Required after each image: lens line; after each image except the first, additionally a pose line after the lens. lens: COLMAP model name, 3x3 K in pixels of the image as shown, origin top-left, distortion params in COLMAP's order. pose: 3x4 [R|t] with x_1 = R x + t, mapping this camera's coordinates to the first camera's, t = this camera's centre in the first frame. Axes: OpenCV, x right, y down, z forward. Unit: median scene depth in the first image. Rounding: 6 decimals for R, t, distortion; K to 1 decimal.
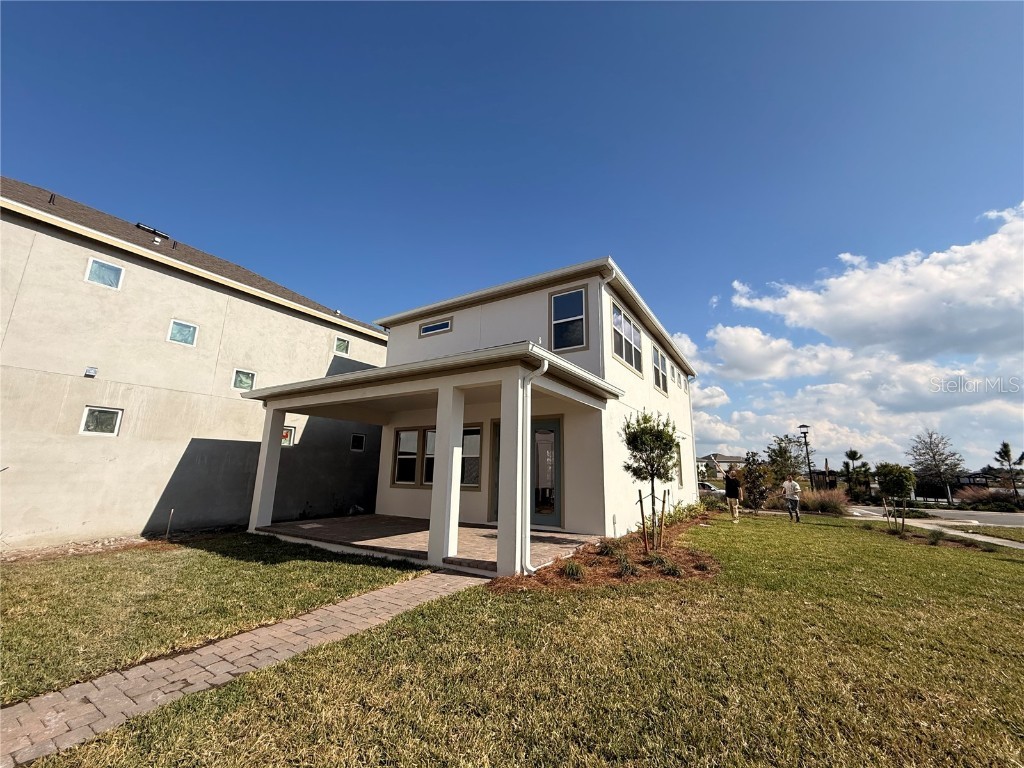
lens RADIAL K [[409.5, 0, 509.1], [0, 409.5, 379.8], [0, 0, 1]] dist [0.000910, -0.000071]
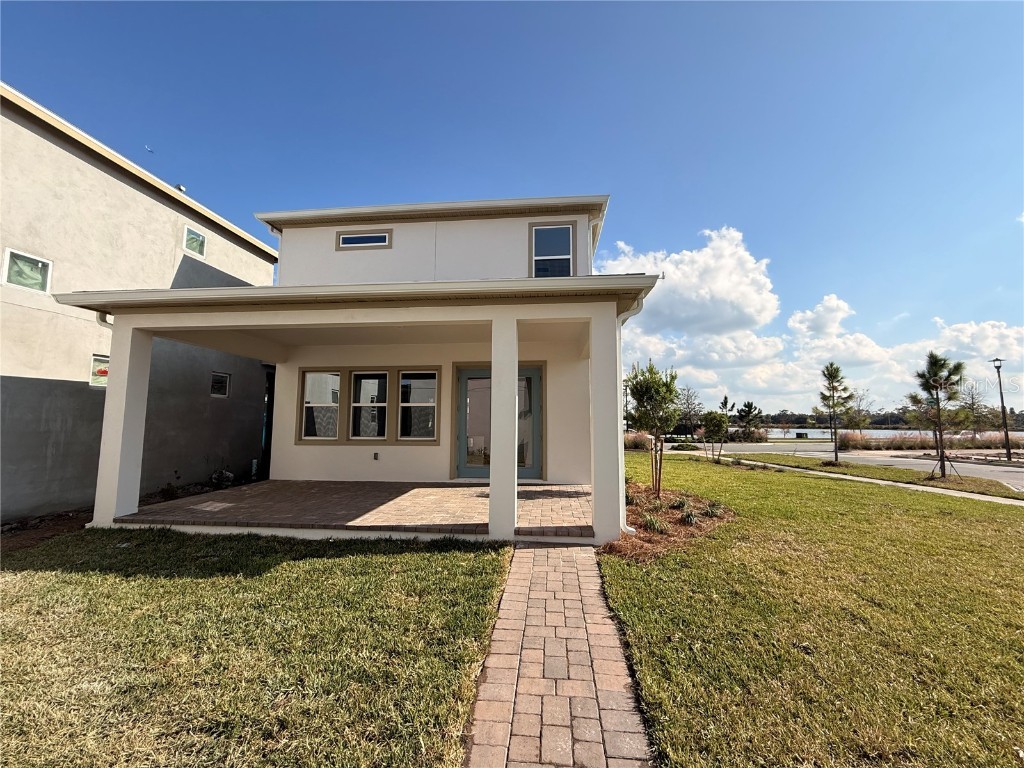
lens RADIAL K [[409.5, 0, 509.1], [0, 409.5, 379.8], [0, 0, 1]] dist [0.000910, -0.000071]
pose [[0.891173, 0.030901, 0.452610, -0.277651], [-0.087384, 0.990687, 0.104418, 0.028734], [-0.445168, -0.132605, 0.885574, 0.163124]]
